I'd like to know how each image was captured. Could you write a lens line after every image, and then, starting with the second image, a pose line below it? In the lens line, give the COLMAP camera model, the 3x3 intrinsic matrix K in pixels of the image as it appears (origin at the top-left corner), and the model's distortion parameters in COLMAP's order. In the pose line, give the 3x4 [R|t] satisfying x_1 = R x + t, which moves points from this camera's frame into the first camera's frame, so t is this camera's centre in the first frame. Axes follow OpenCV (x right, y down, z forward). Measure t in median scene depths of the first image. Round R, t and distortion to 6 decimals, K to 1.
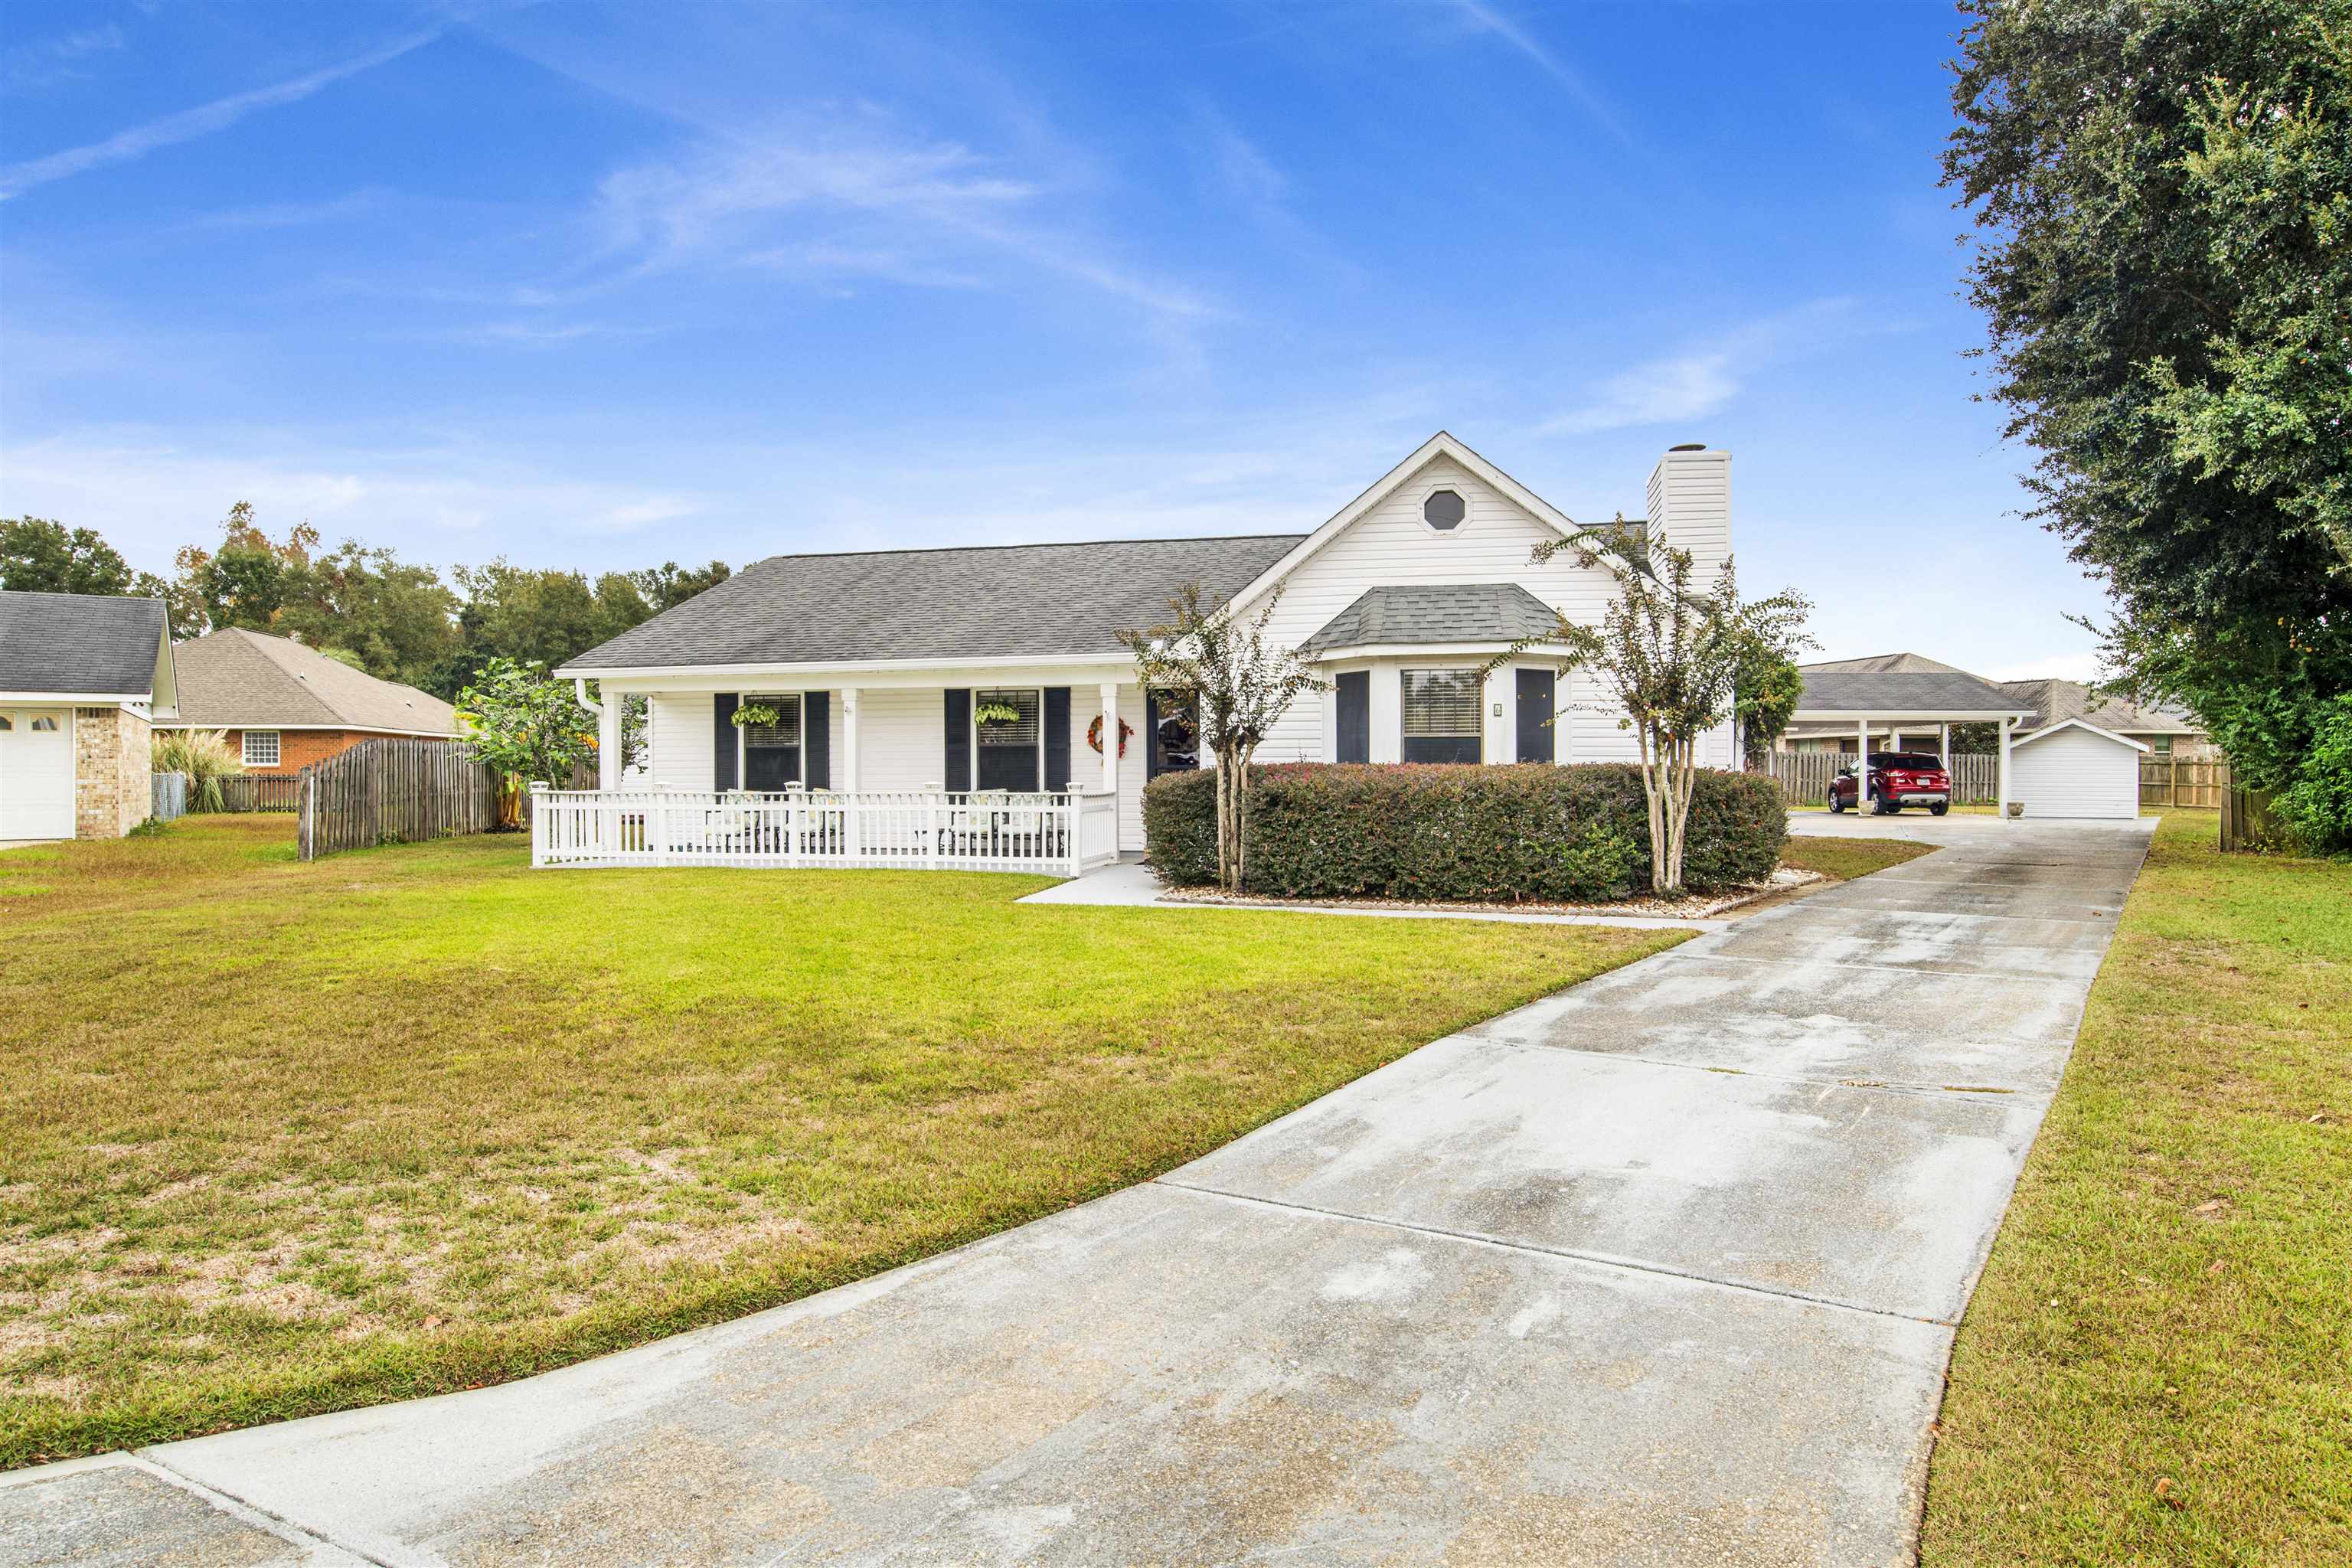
lens RADIAL K [[1364.9, 0, 1176.0], [0, 1364.9, 784.0], [0, 0, 1]] dist [-0.051986, 0.001475]
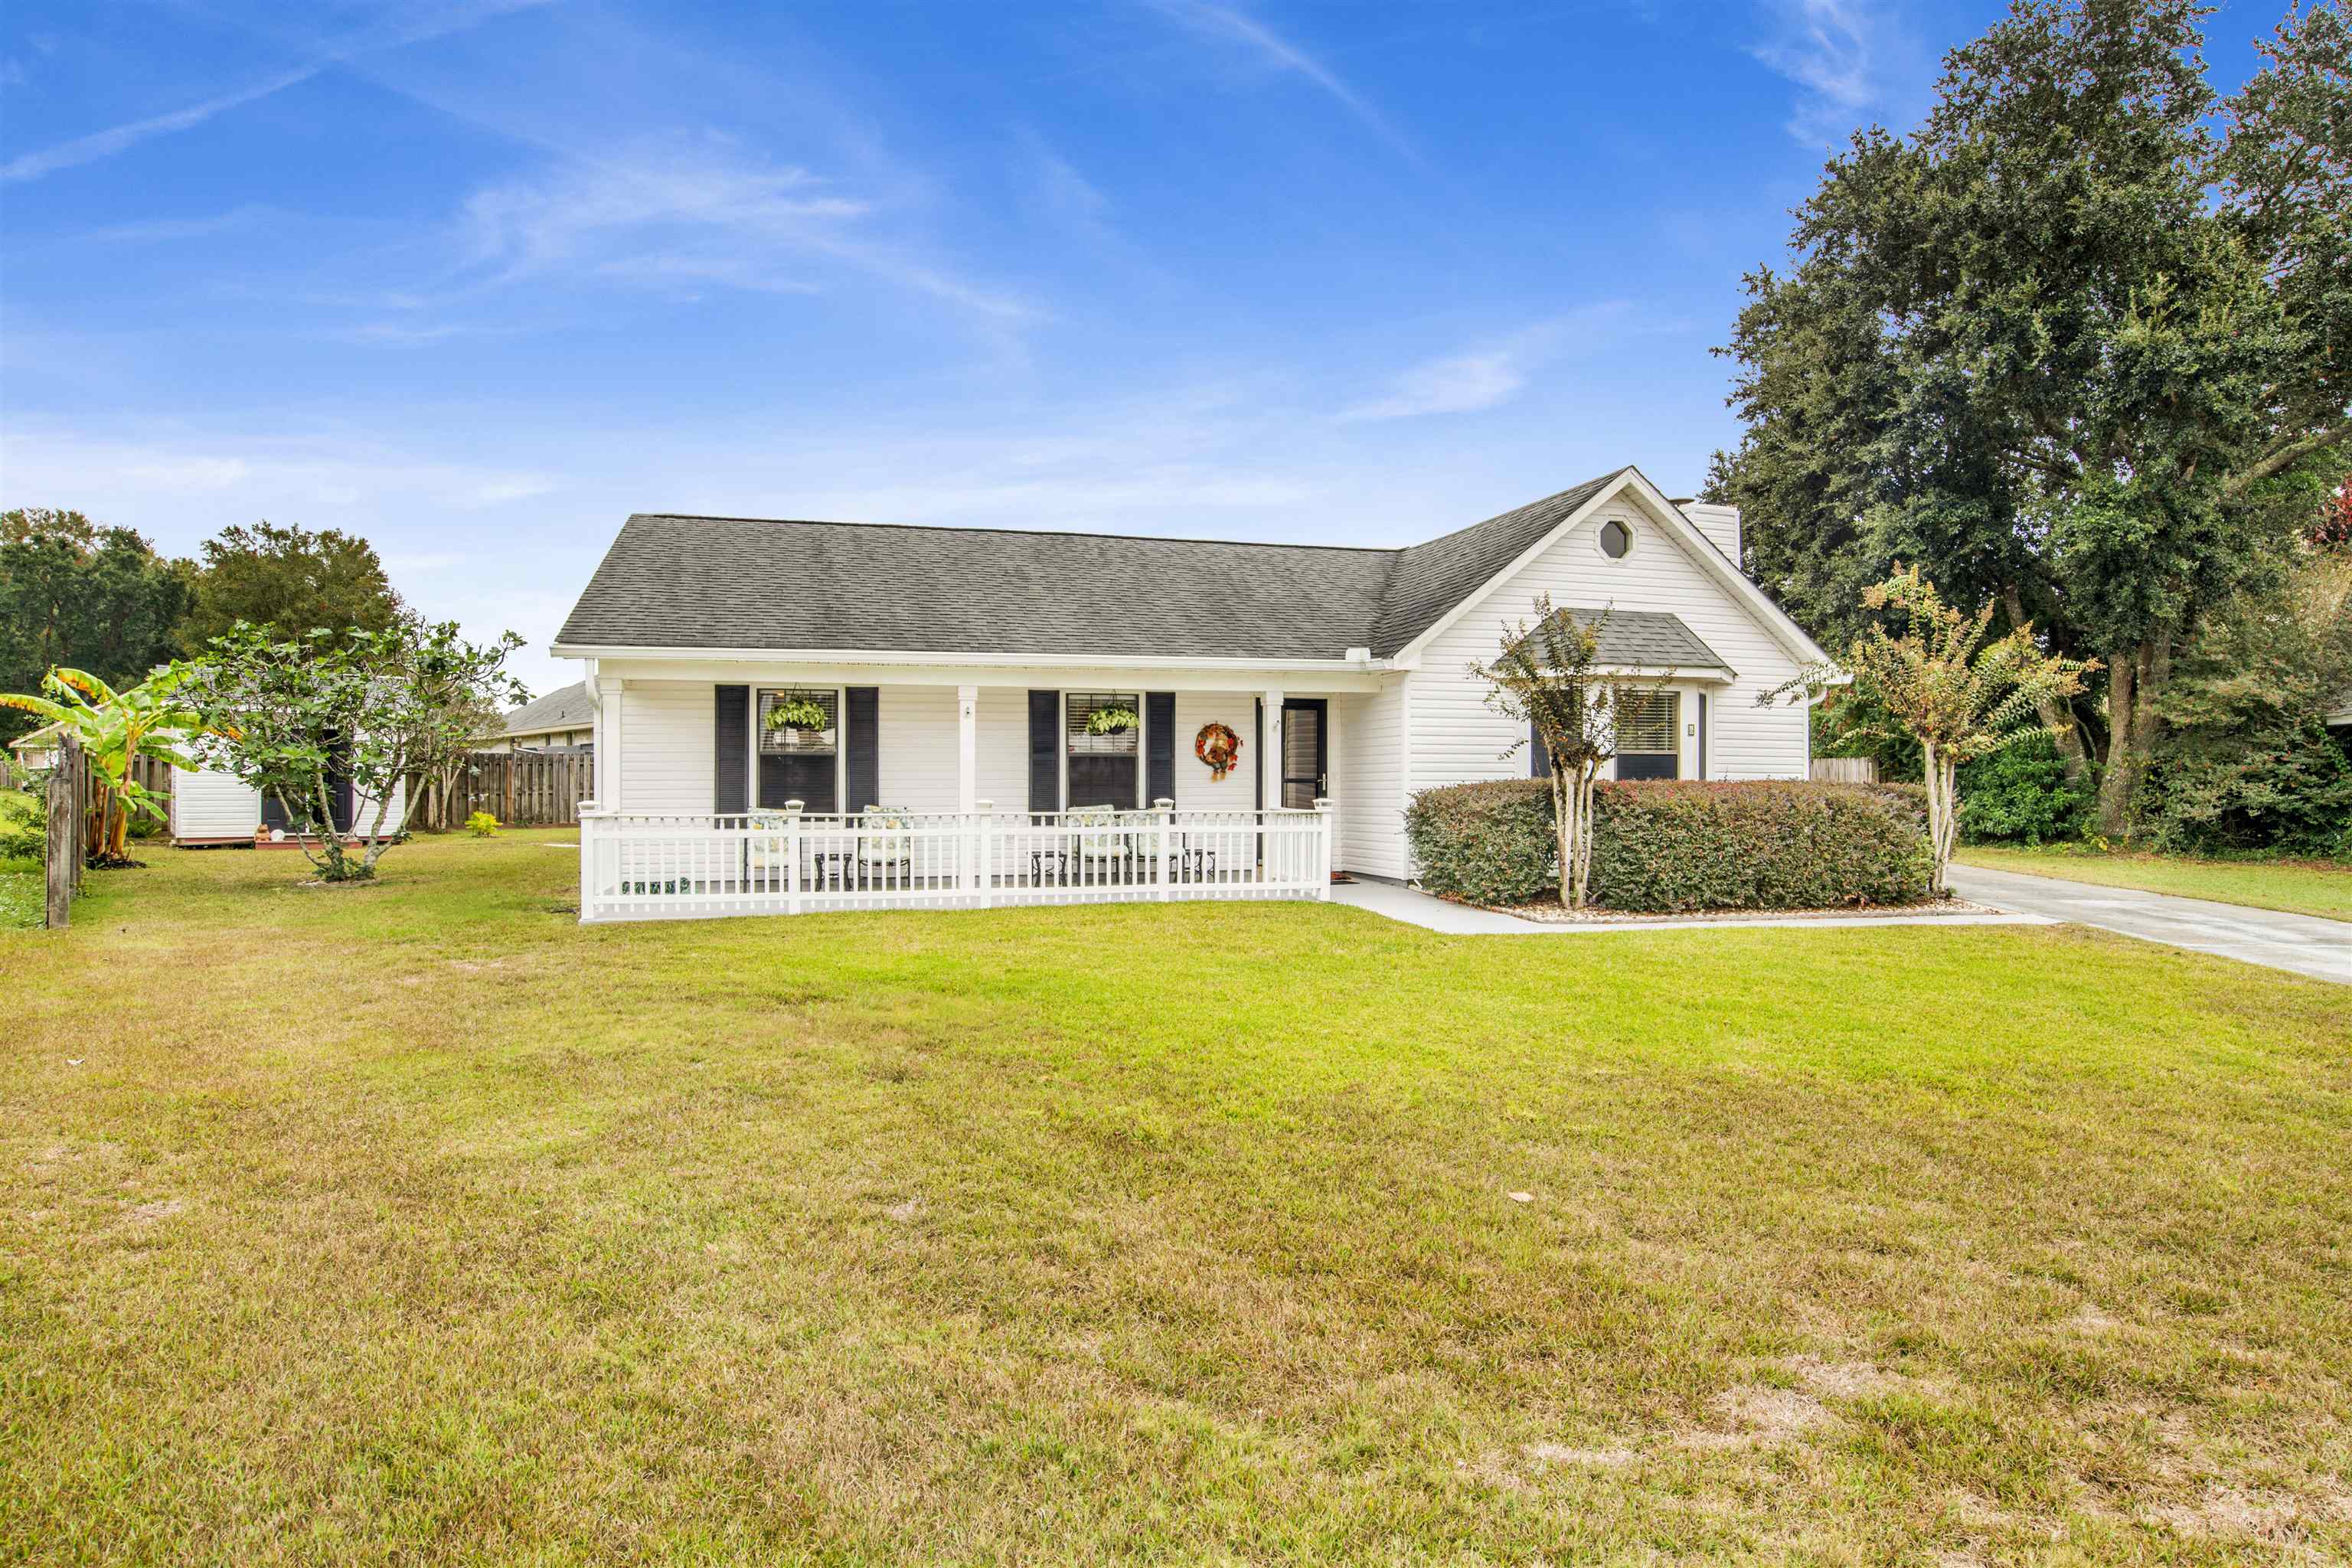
lens RADIAL K [[1326.1, 0, 1176.0], [0, 1326.1, 754.7], [0, 0, 1]] dist [-0.051906, 0.000319]
pose [[0.875179, 0.010488, 0.483686, -0.499089], [0.002121, 0.999672, -0.025514, -0.007123], [-0.483796, 0.023355, 0.874869, 0.225626]]
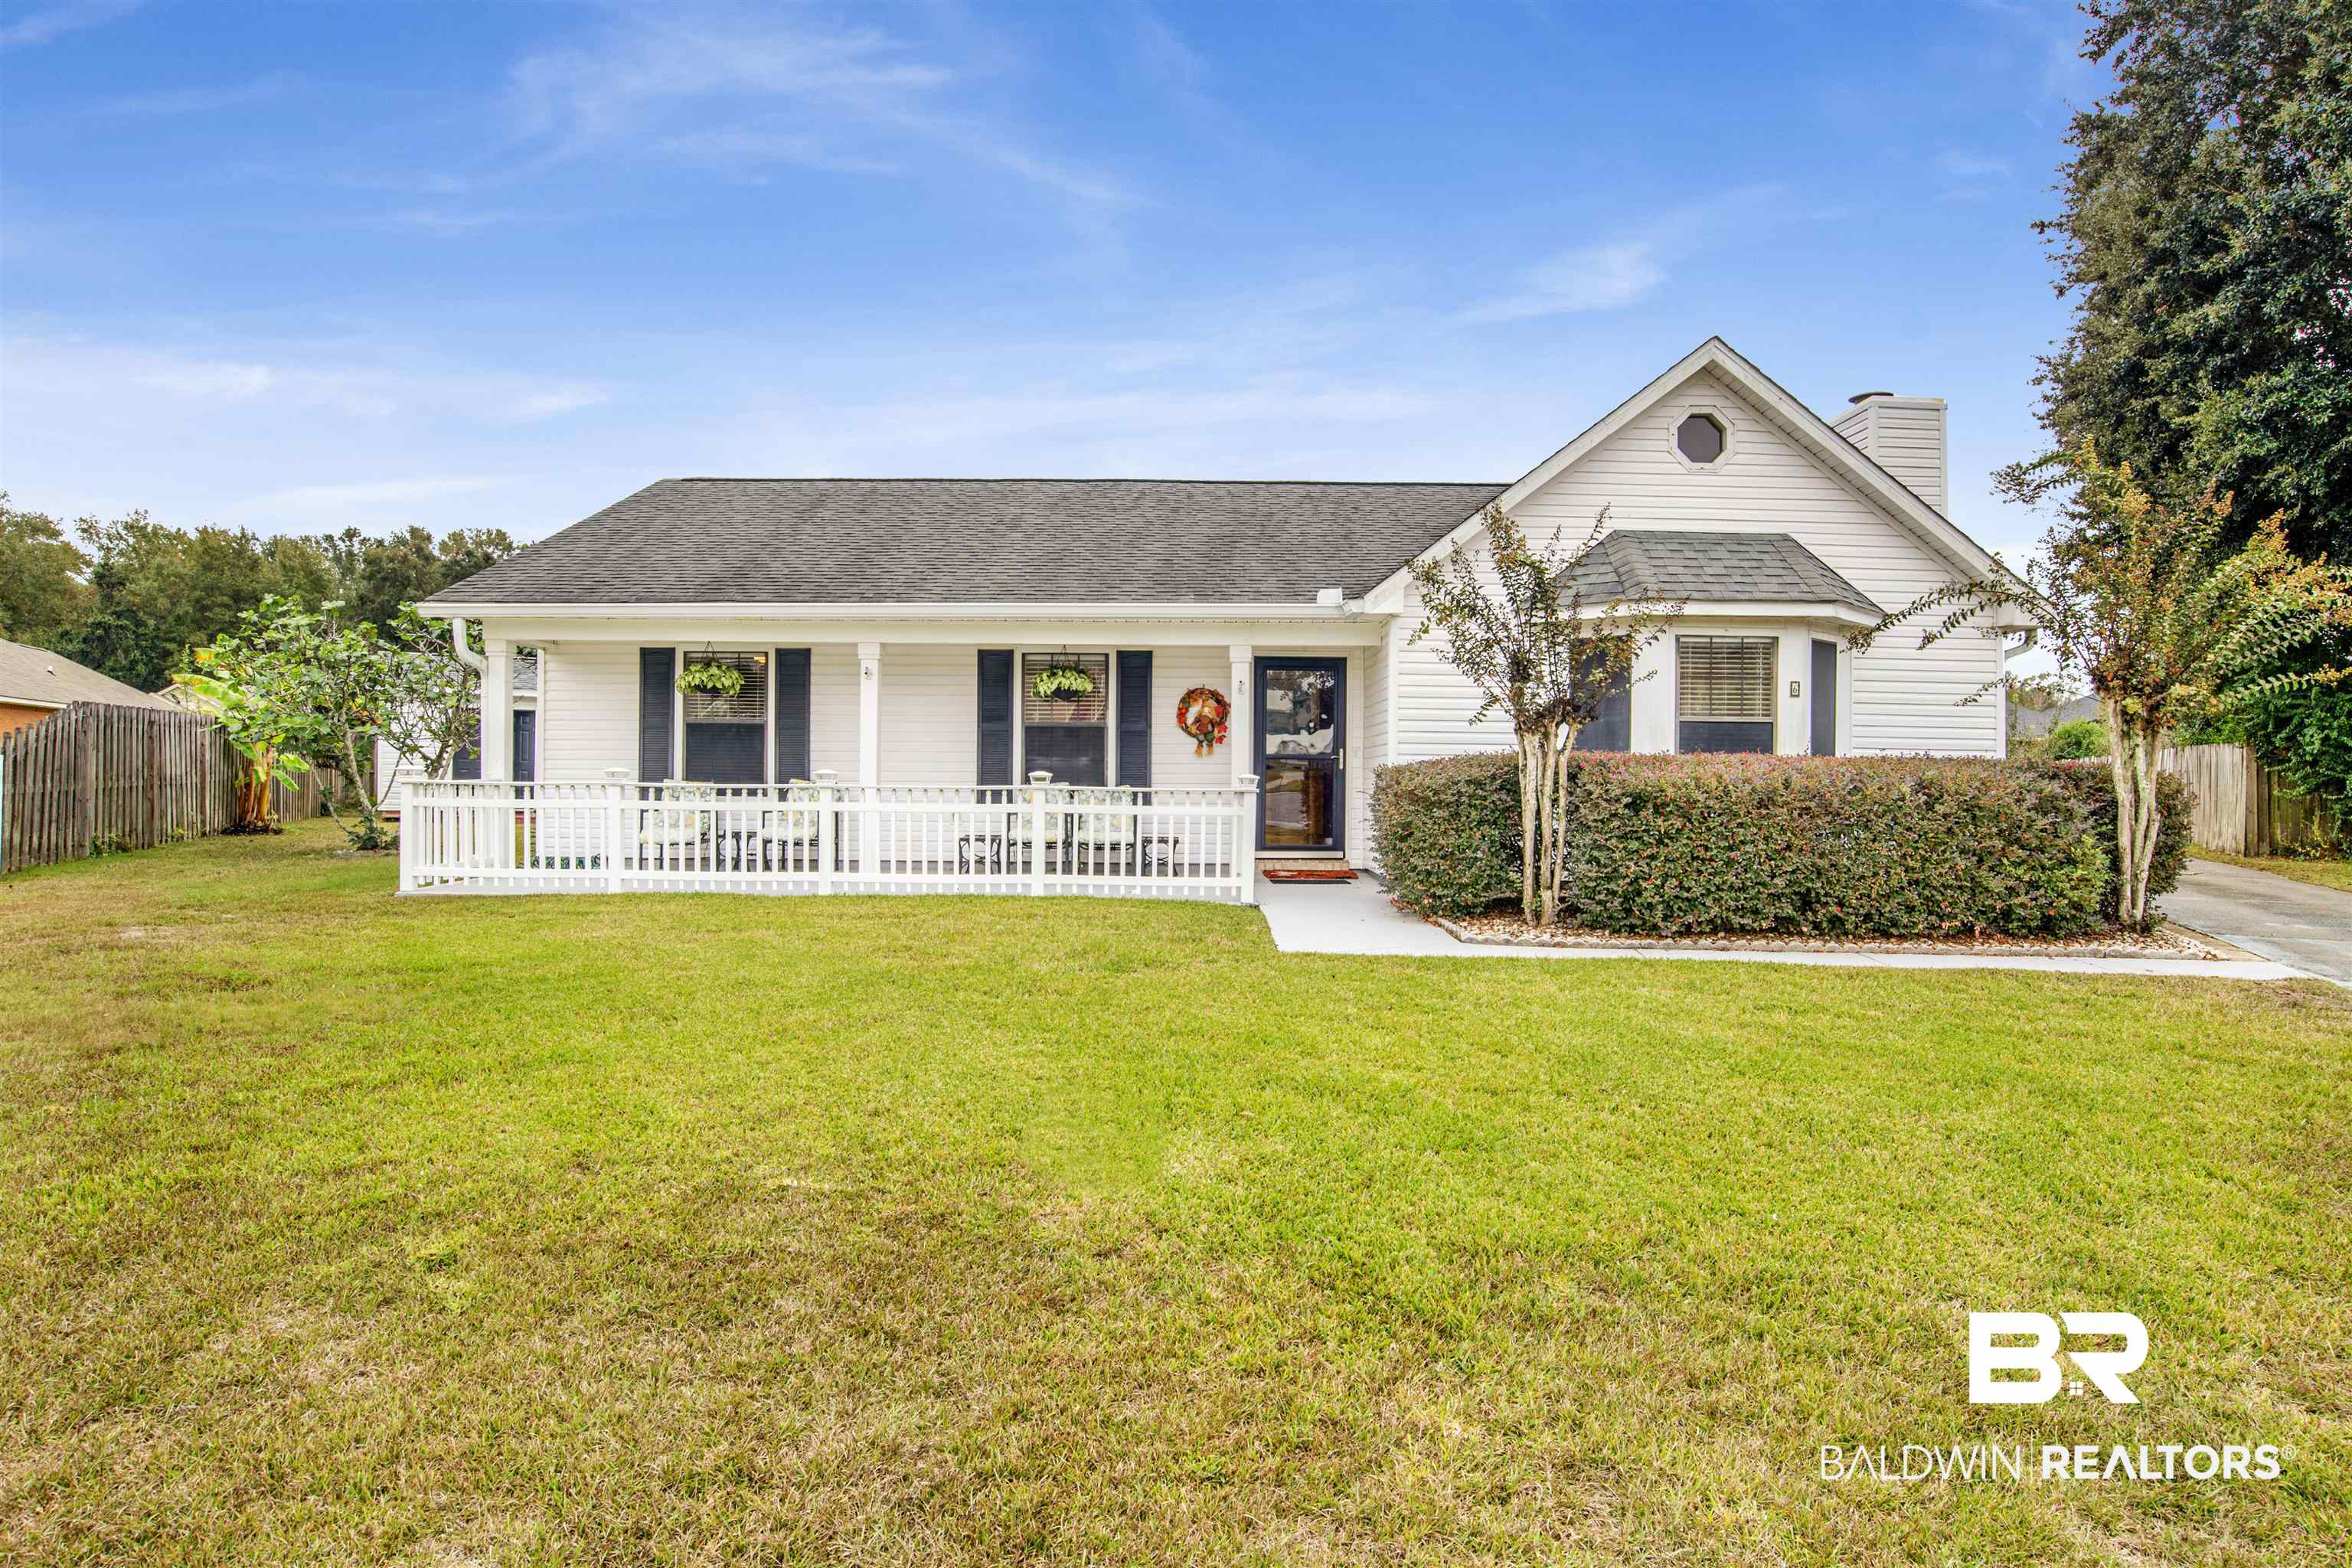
lens RADIAL K [[1338.7, 0, 1178.9], [0, 1338.7, 775.9], [0, 0, 1]] dist [-0.060085, 0.019528]
pose [[0.975624, 0.010268, 0.219208, -0.225521], [-0.009479, 0.999944, -0.004650, 0.002668], [-0.219243, 0.002459, 0.975667, 0.258914]]
